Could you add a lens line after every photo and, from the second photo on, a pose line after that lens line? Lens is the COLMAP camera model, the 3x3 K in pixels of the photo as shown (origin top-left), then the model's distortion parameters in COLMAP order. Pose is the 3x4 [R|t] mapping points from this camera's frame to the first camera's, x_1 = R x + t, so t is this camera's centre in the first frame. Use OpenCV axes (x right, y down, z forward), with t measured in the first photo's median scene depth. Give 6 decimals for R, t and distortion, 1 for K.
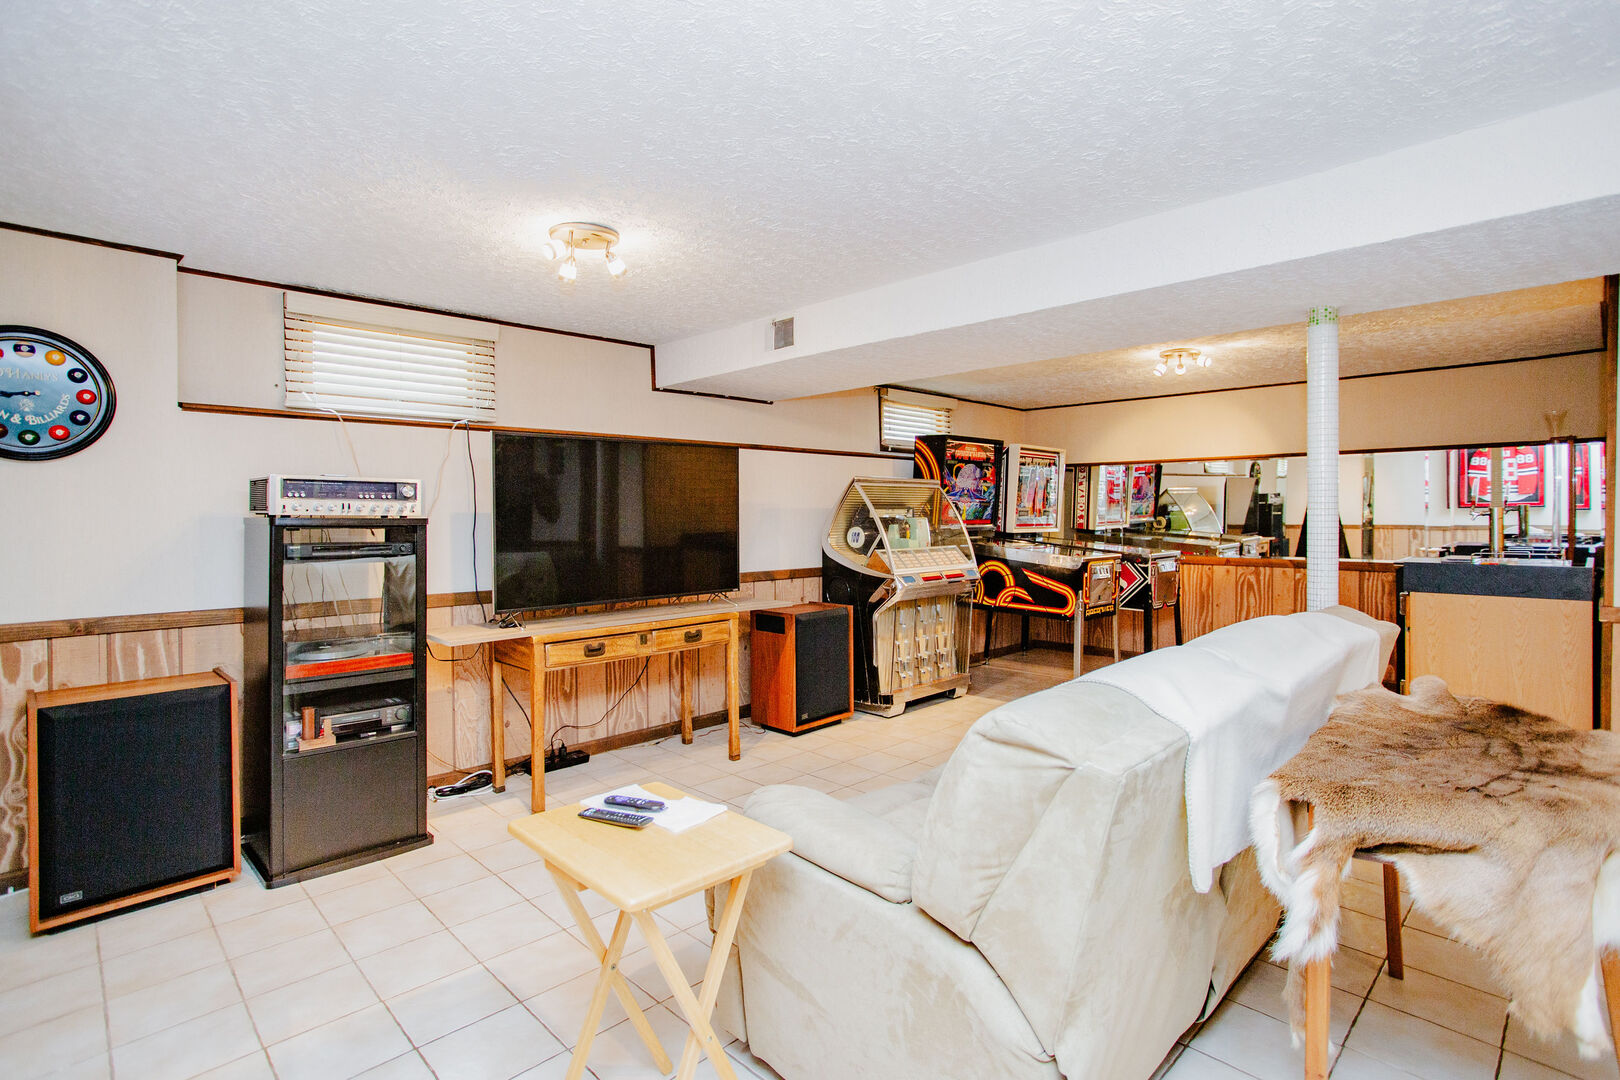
lens RADIAL K [[786.1, 0, 805.5], [0, 786.1, 528.6], [0, 0, 1]] dist [-0.052881, 0.031465]
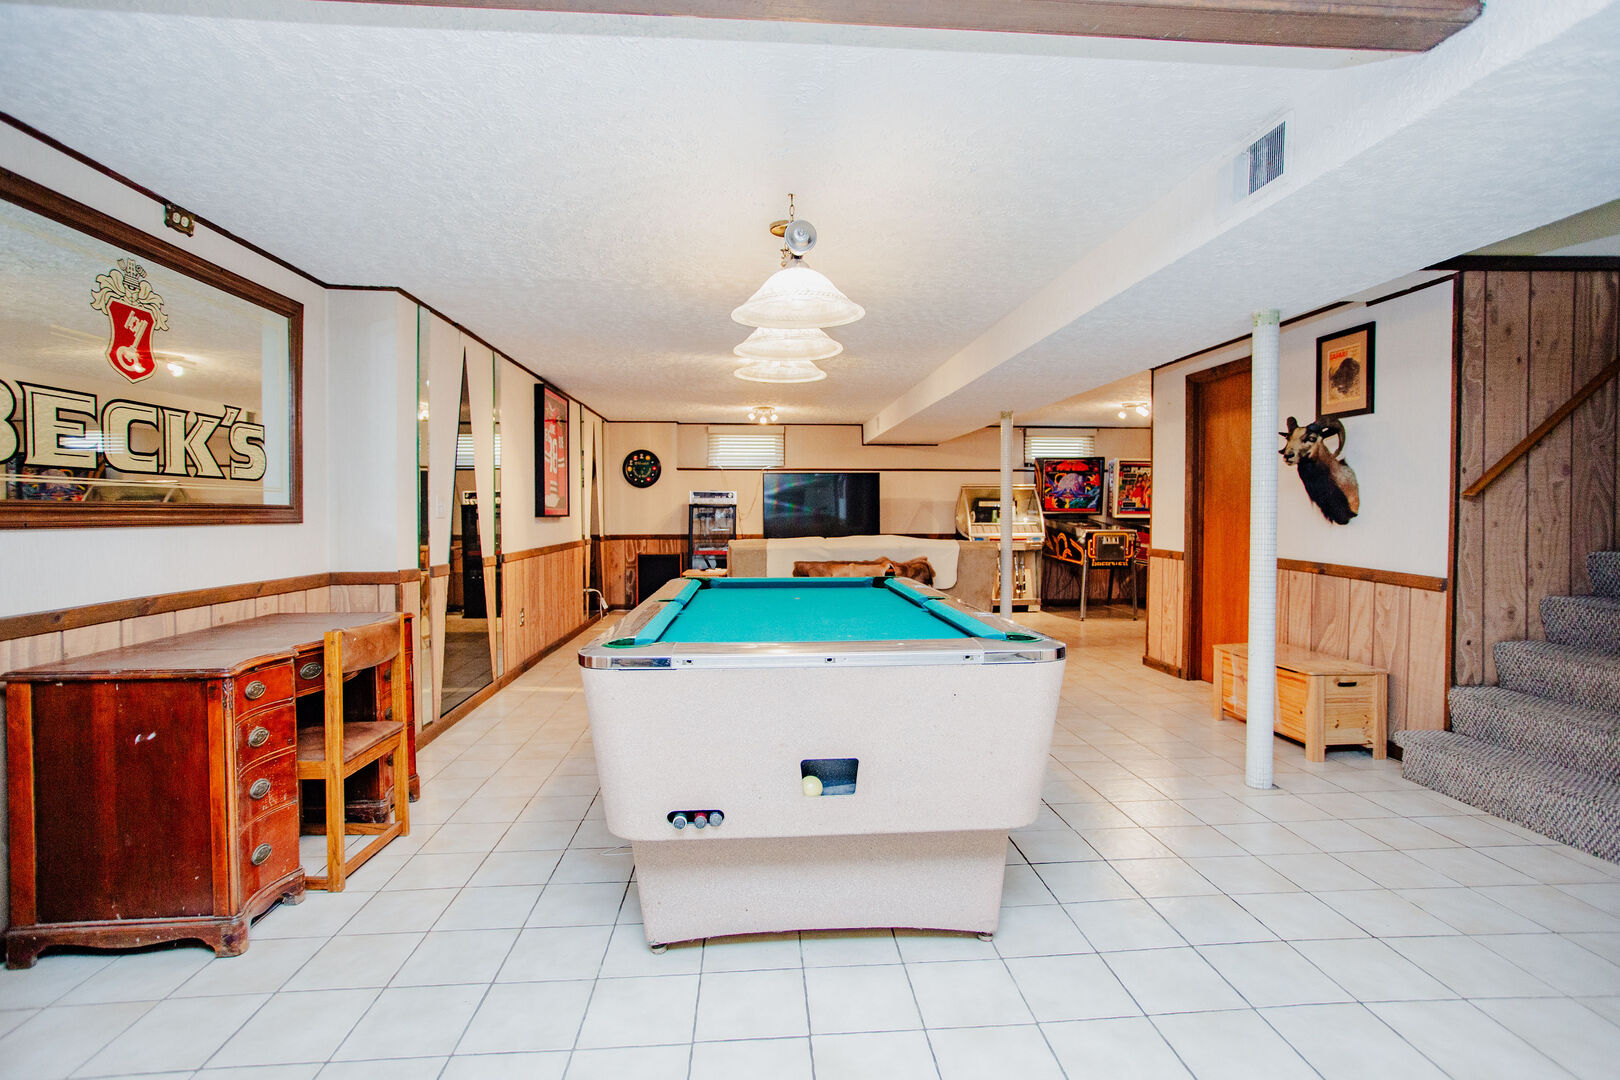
lens RADIAL K [[786.1, 0, 805.5], [0, 786.1, 528.6], [0, 0, 1]] dist [-0.052881, 0.031465]
pose [[0.764797, 0.018358, -0.644010, 1.008213], [-0.014617, 0.999831, 0.011143, 0.024724], [0.644106, 0.000892, 0.764936, -0.681808]]
